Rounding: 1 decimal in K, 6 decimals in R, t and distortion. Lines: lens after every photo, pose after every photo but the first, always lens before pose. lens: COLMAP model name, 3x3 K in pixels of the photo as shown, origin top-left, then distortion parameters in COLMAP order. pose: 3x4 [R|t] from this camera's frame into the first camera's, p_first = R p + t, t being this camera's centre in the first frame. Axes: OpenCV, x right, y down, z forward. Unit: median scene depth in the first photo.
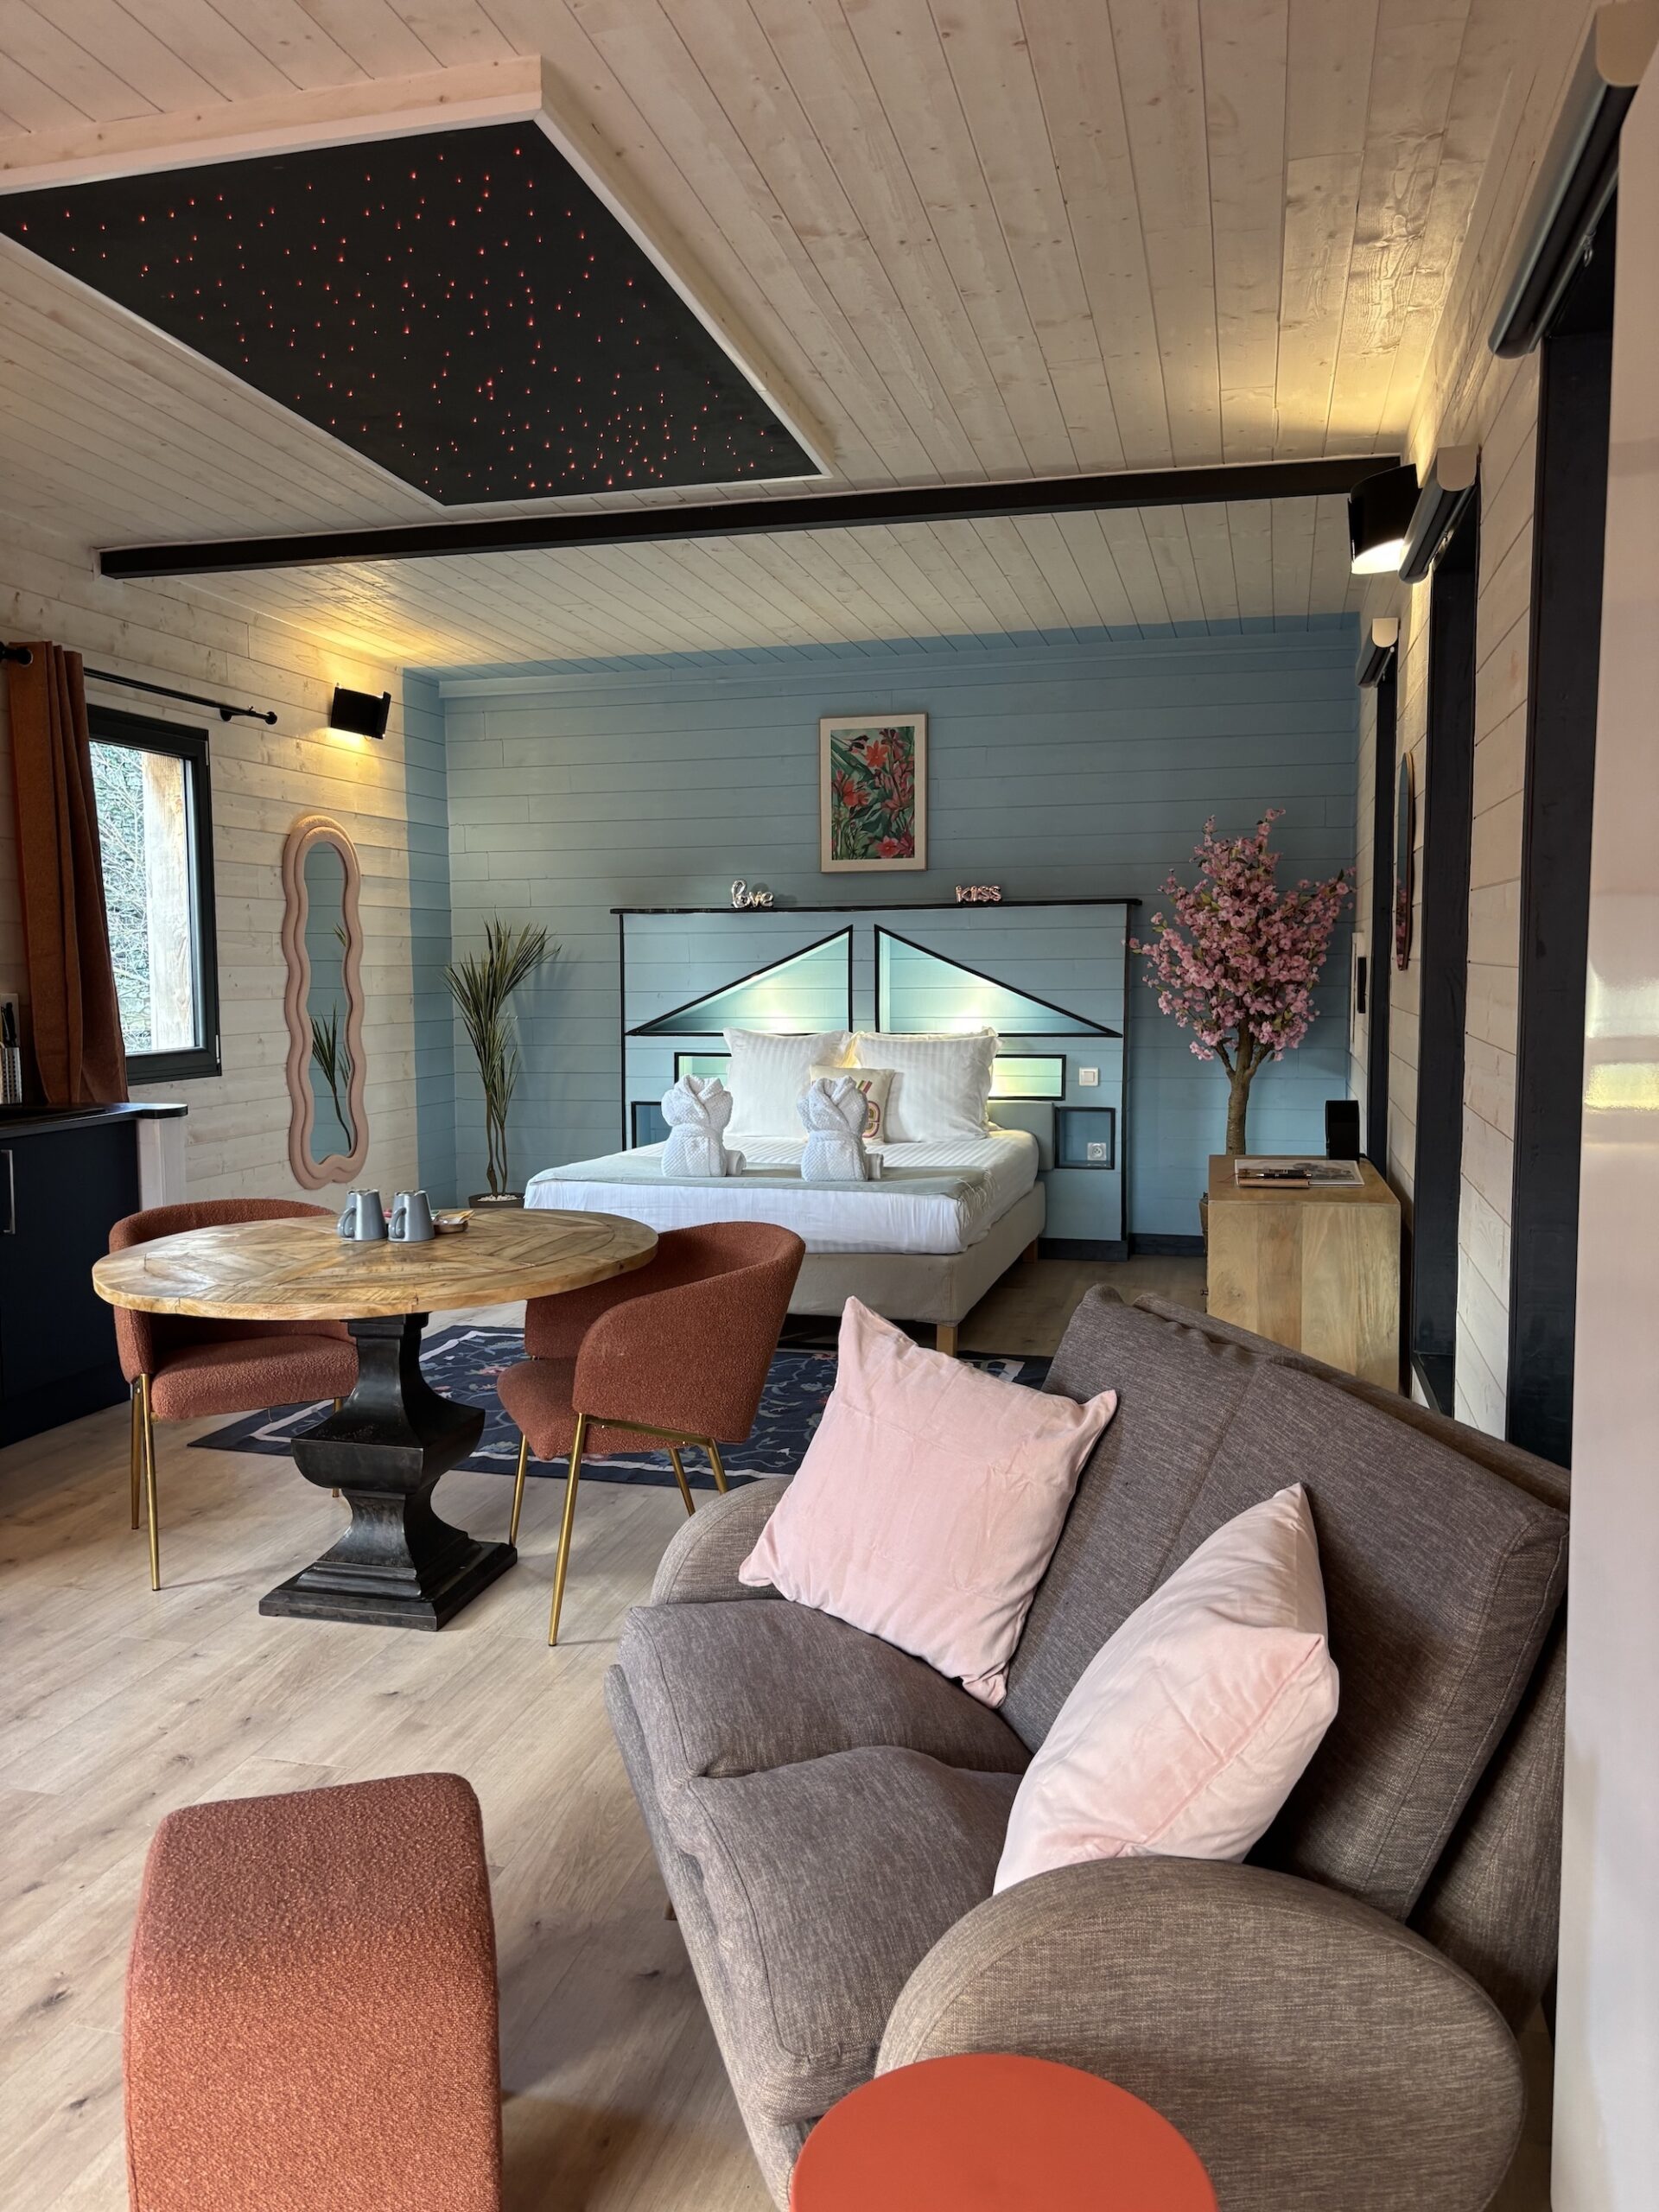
lens RADIAL K [[1678.7, 0, 829.5], [0, 1678.7, 1106.0], [0, 0, 1]] dist [0.038779, -0.003306]
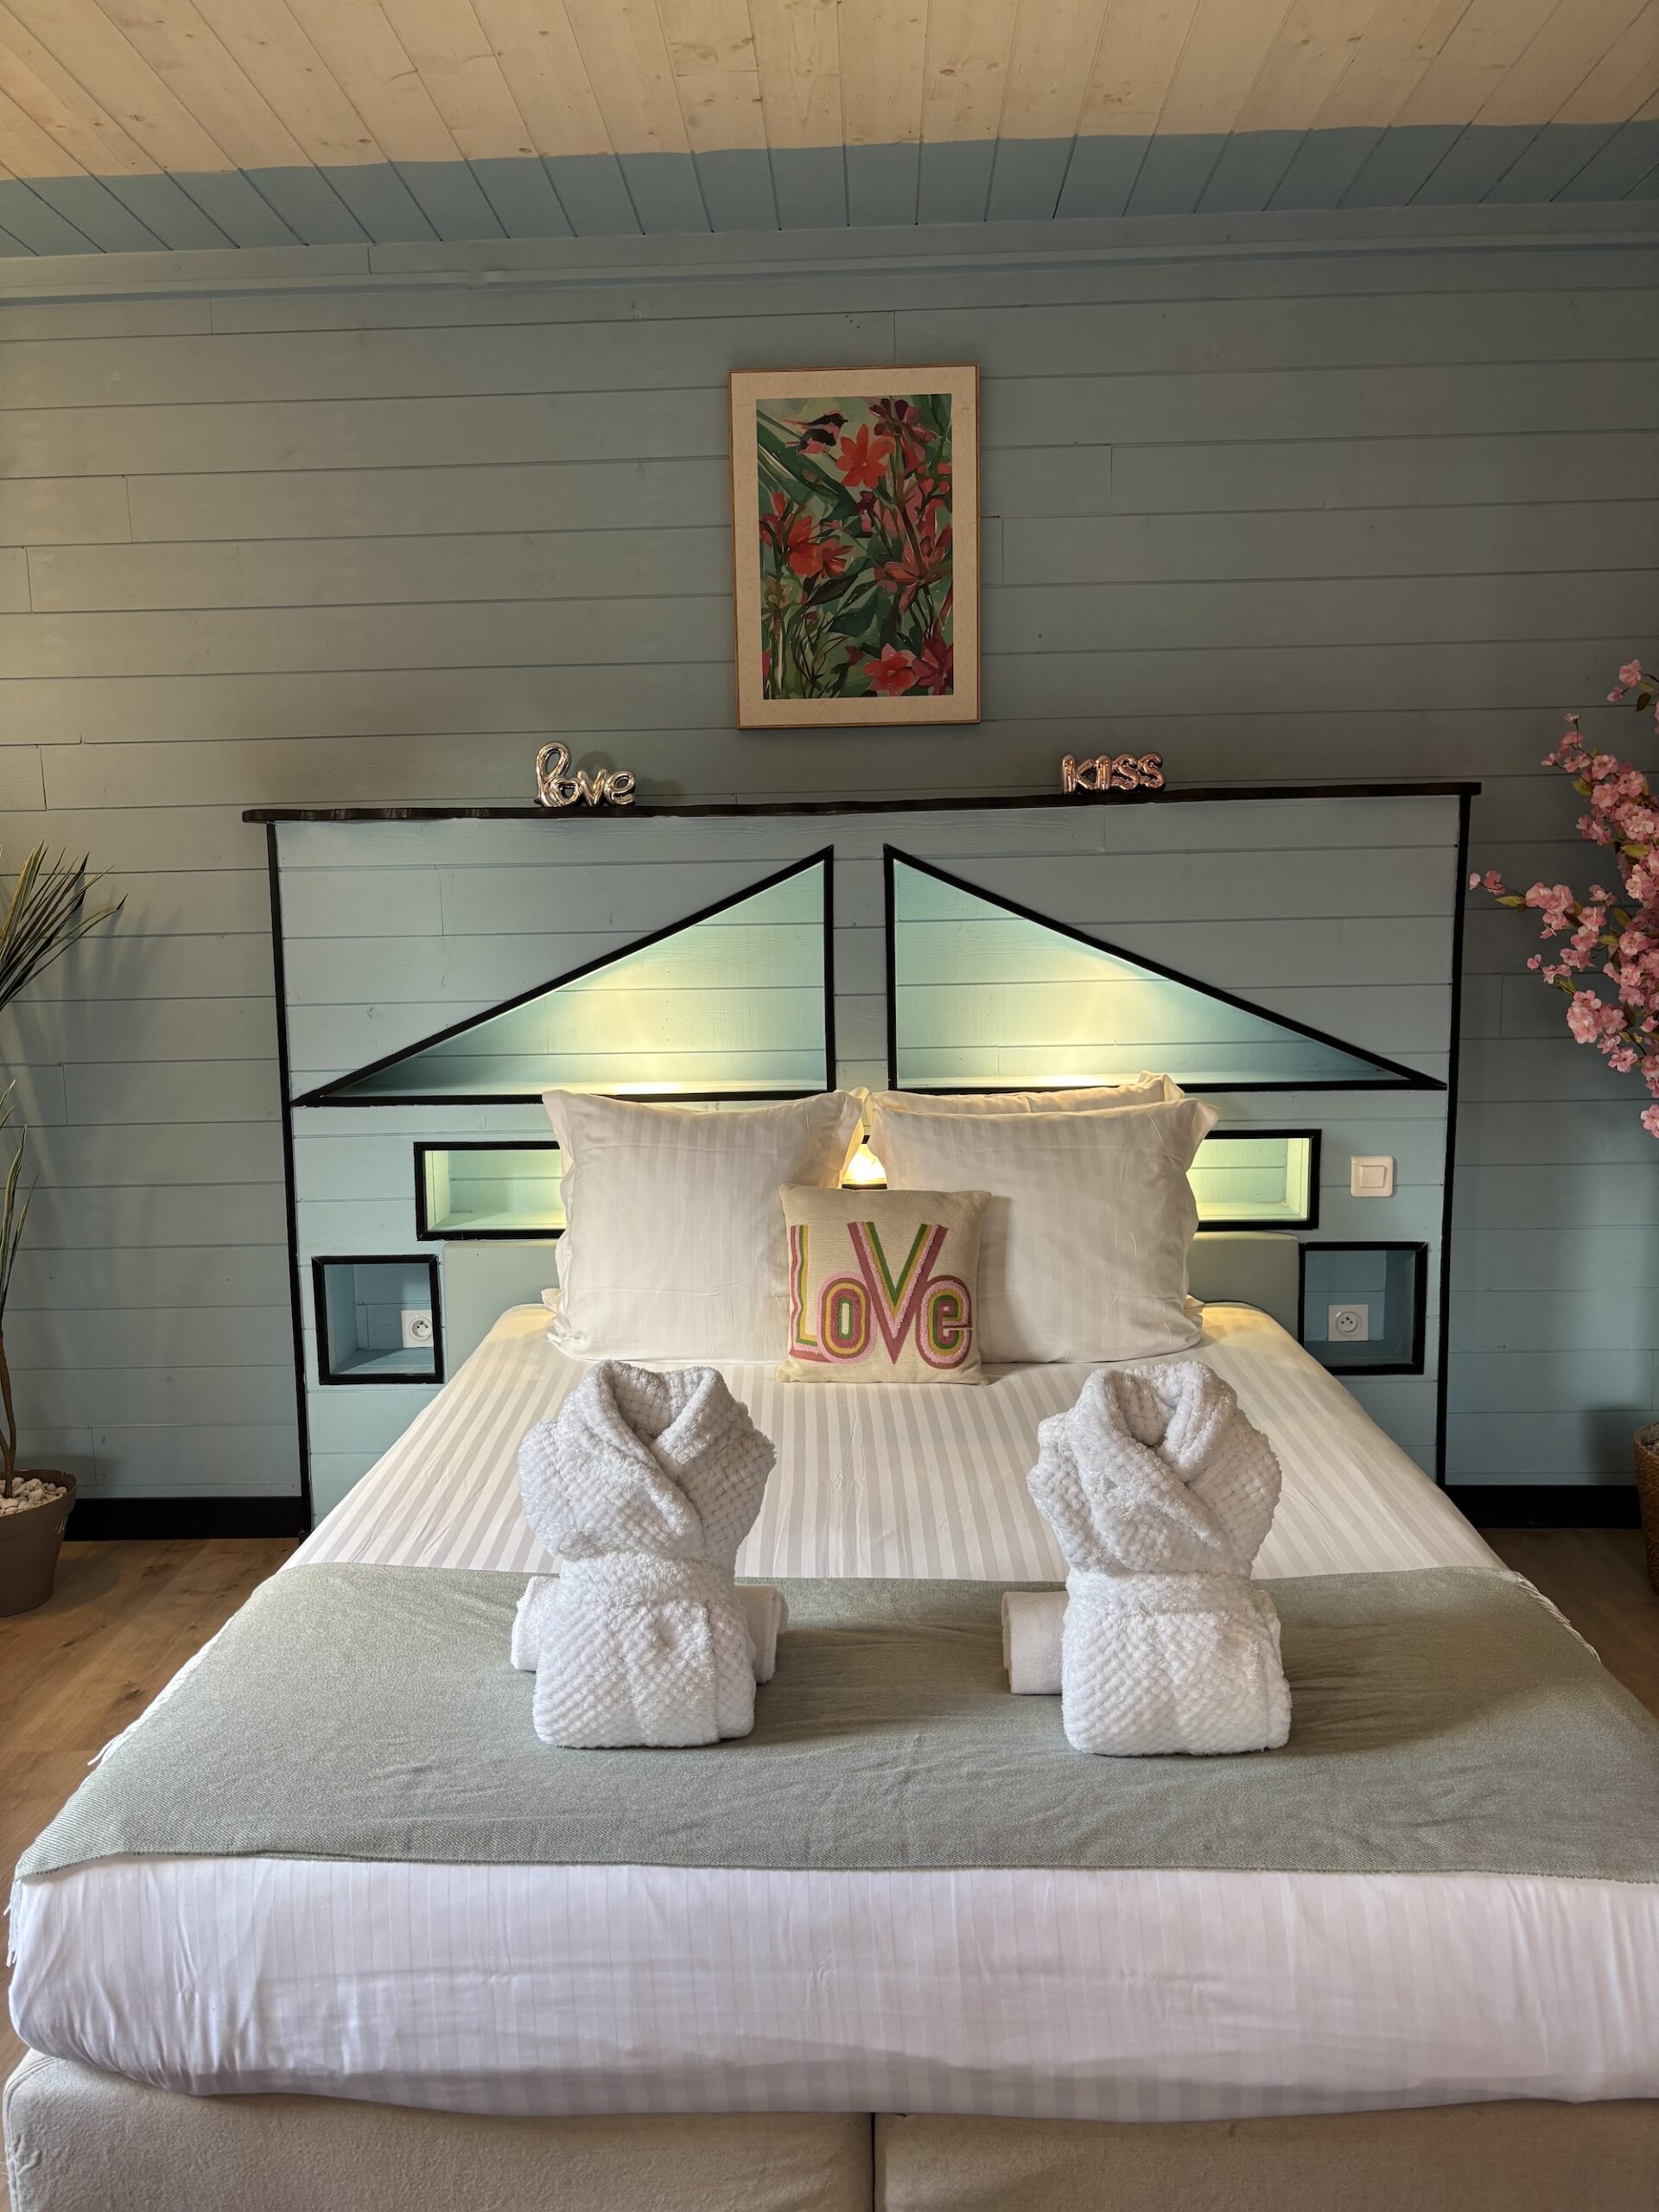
lens RADIAL K [[1667.7, 0, 829.5], [0, 1667.7, 1106.0], [0, 0, 1]] dist [-0.007760, -0.003534]
pose [[0.972930, -0.040124, 0.227589, -0.087423], [0.030456, 0.998485, 0.045835, -0.059234], [-0.229083, -0.037663, 0.972678, 0.569813]]
